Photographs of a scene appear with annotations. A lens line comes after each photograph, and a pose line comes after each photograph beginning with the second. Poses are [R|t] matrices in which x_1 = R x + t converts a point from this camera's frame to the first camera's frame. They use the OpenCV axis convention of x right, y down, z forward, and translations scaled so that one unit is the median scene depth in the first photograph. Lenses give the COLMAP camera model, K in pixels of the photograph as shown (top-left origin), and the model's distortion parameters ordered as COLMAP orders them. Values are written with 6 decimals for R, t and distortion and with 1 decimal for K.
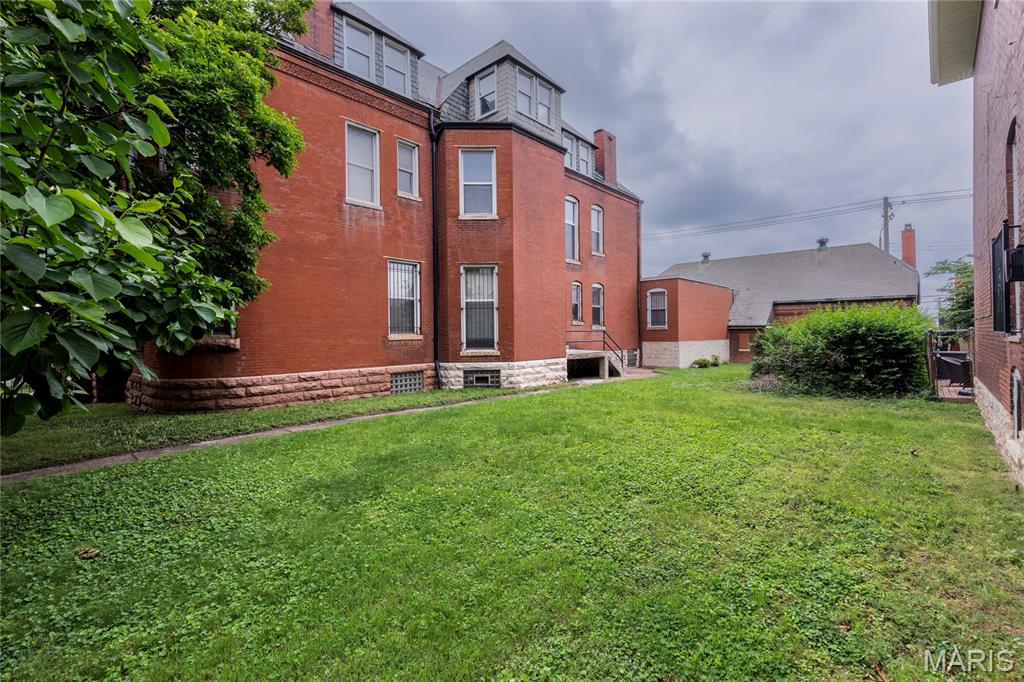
lens RADIAL K [[461.8, 0, 510.1], [0, 461.8, 337.2], [0, 0, 1]] dist [0.001063, -0.000013]
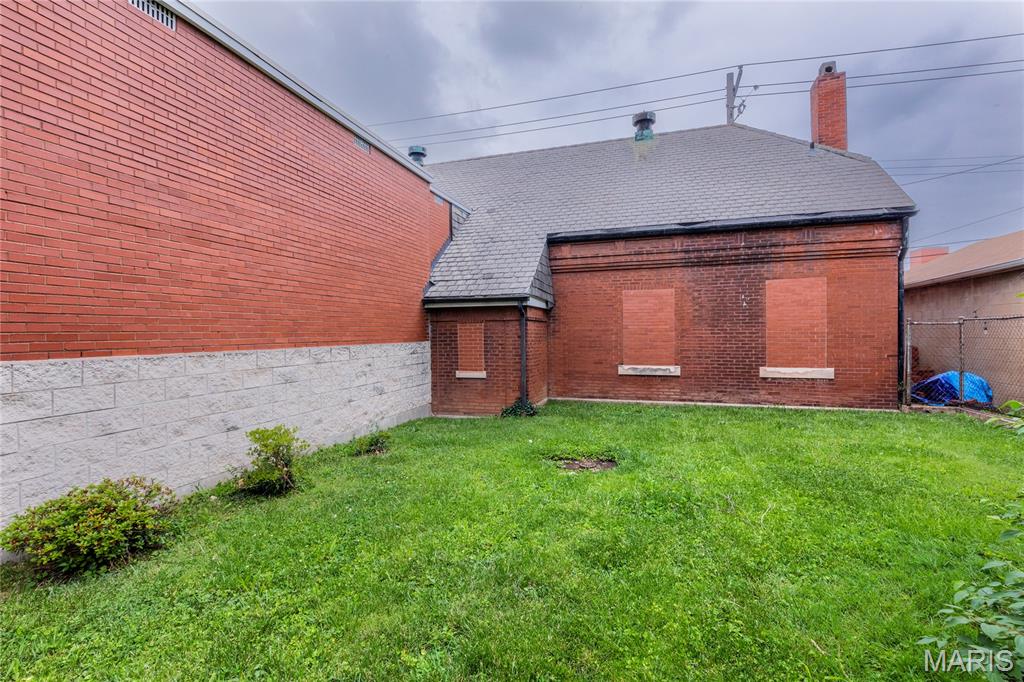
lens RADIAL K [[461.8, 0, 512.2], [0, 461.8, 338.3], [0, 0, 1]] dist [0.001063, -0.000013]
pose [[0.904538, -0.001003, 0.426391, 0.390161], [-0.000991, 0.999990, 0.004454, 0.001626], [-0.426391, -0.004451, 0.904528, 0.684822]]
